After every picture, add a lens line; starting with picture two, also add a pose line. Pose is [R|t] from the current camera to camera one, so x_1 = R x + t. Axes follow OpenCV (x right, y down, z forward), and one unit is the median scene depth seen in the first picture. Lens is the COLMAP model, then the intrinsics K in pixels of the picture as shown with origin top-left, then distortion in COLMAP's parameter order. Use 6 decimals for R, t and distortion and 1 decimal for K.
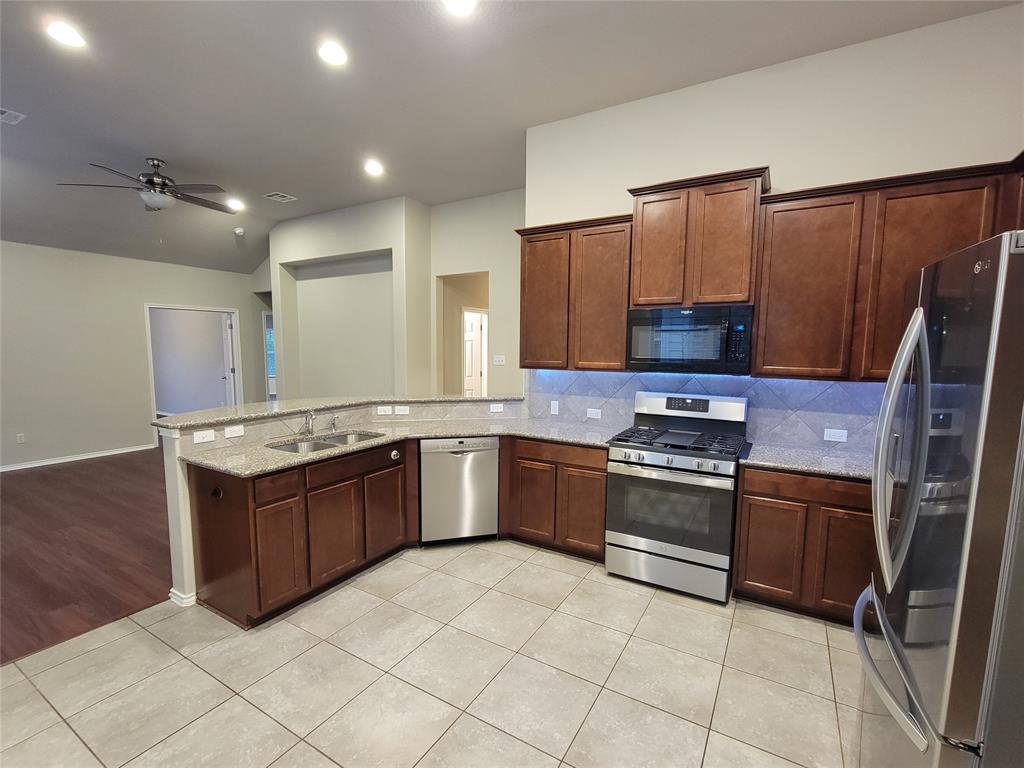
lens RADIAL K [[470.4, 0, 505.8], [0, 470.4, 395.6], [0, 0, 1]] dist [-0.003405, 0.000356]
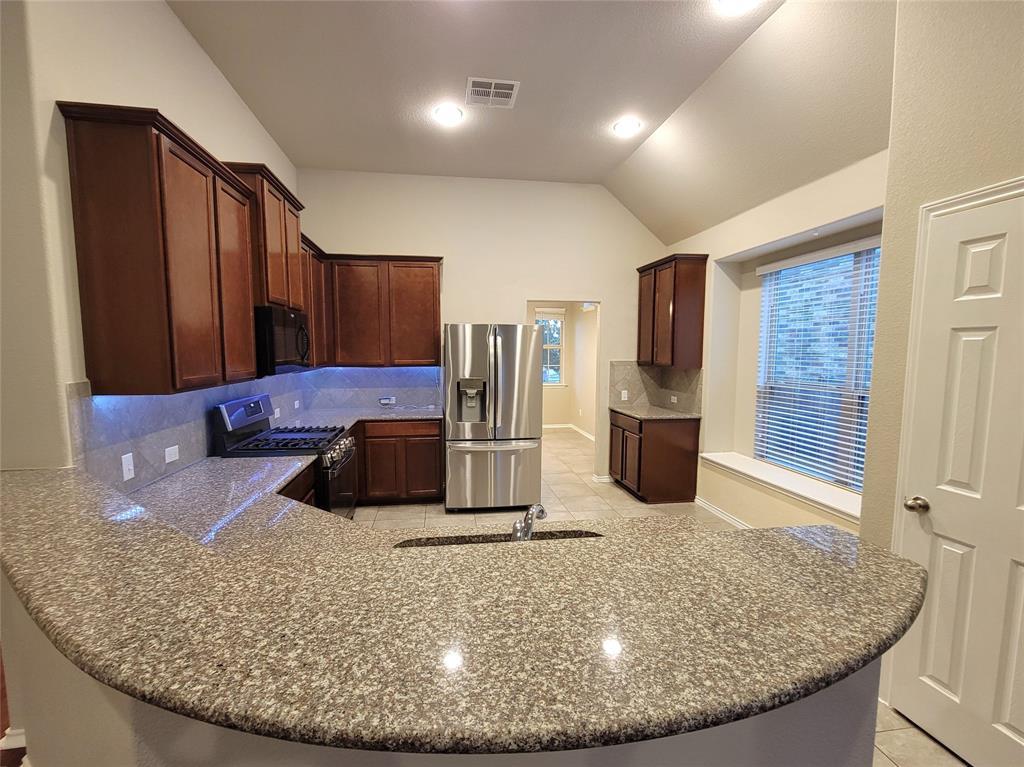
lens RADIAL K [[470.4, 0, 505.8], [0, 470.4, 395.1], [0, 0, 1]] dist [-0.003405, 0.000356]
pose [[-0.631505, -0.086128, 0.770573, -0.564191], [0.075593, 0.982238, 0.171736, -0.112079], [-0.771678, 0.166702, -0.613778, 0.993310]]
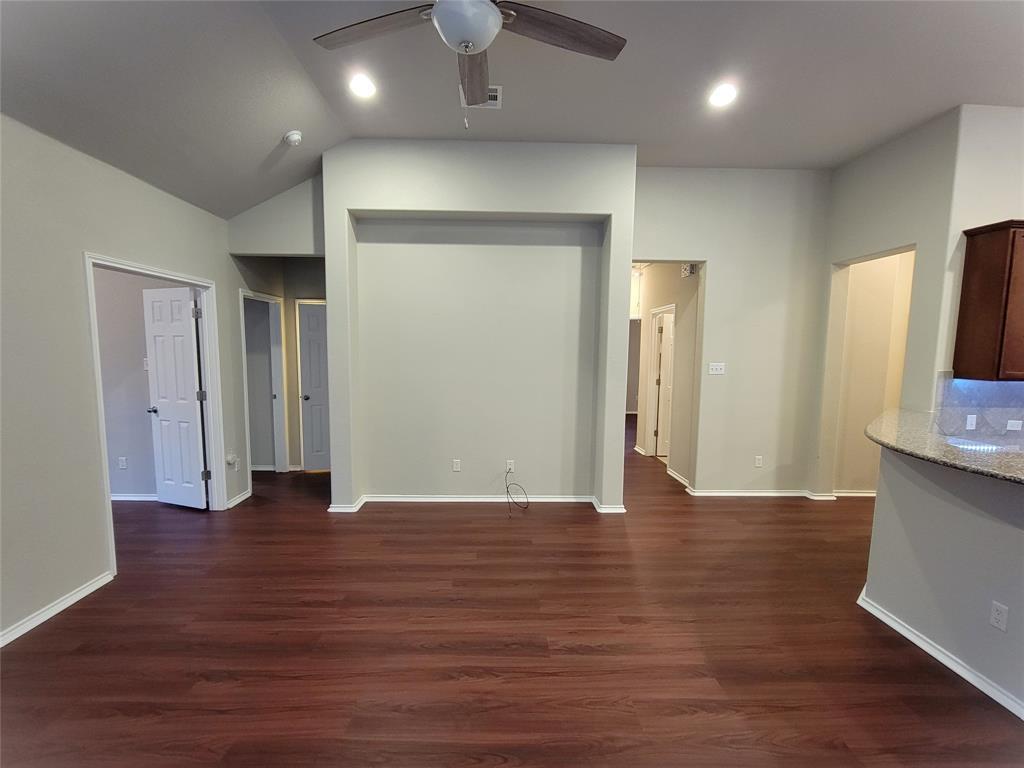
lens RADIAL K [[470.4, 0, 505.8], [0, 470.4, 395.6], [0, 0, 1]] dist [-0.003405, 0.000356]
pose [[0.840495, -0.052331, 0.539286, -1.150553], [0.052720, 0.998501, 0.014726, -0.087573], [-0.539248, 0.016055, 0.841994, 0.728811]]
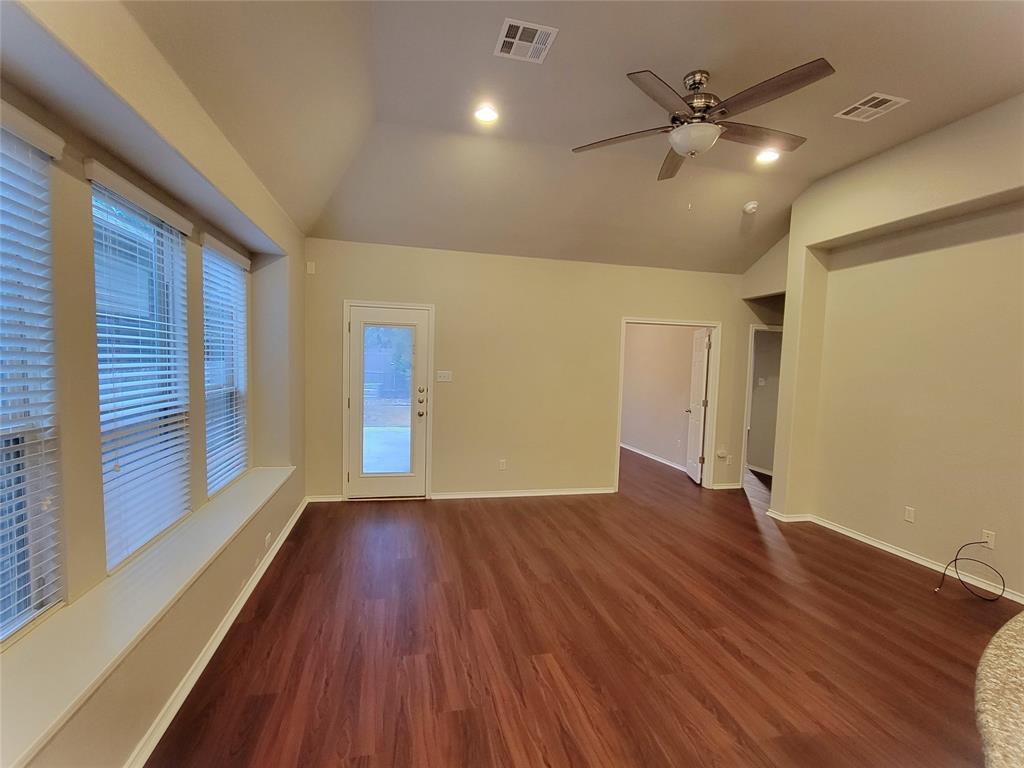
lens RADIAL K [[470.4, 0, 505.8], [0, 470.4, 395.6], [0, 0, 1]] dist [-0.003405, 0.000356]
pose [[0.696161, 0.064654, -0.714969, -0.528038], [-0.101853, 0.994757, -0.009219, -0.053089], [0.710624, 0.079240, 0.699096, 0.488669]]
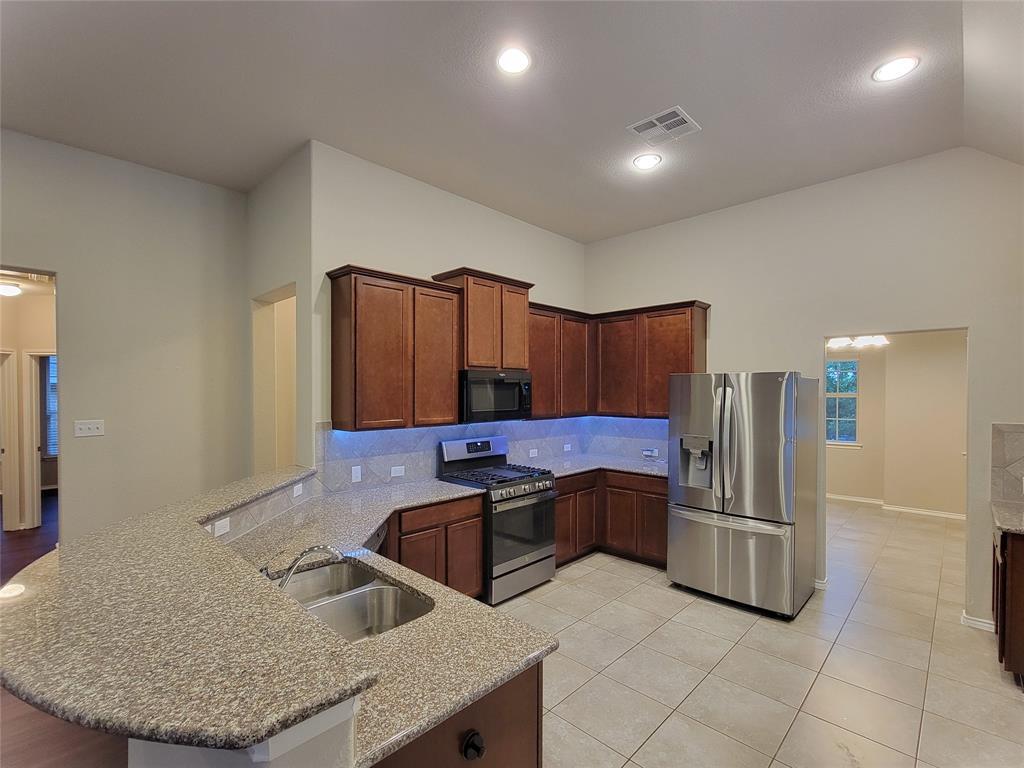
lens RADIAL K [[470.4, 0, 505.8], [0, 470.4, 395.6], [0, 0, 1]] dist [-0.003405, 0.000356]
pose [[0.233804, -0.016230, 0.972148, -0.673393], [0.106049, 0.994321, -0.008905, -0.081506], [-0.966483, 0.105177, 0.234197, 0.524910]]
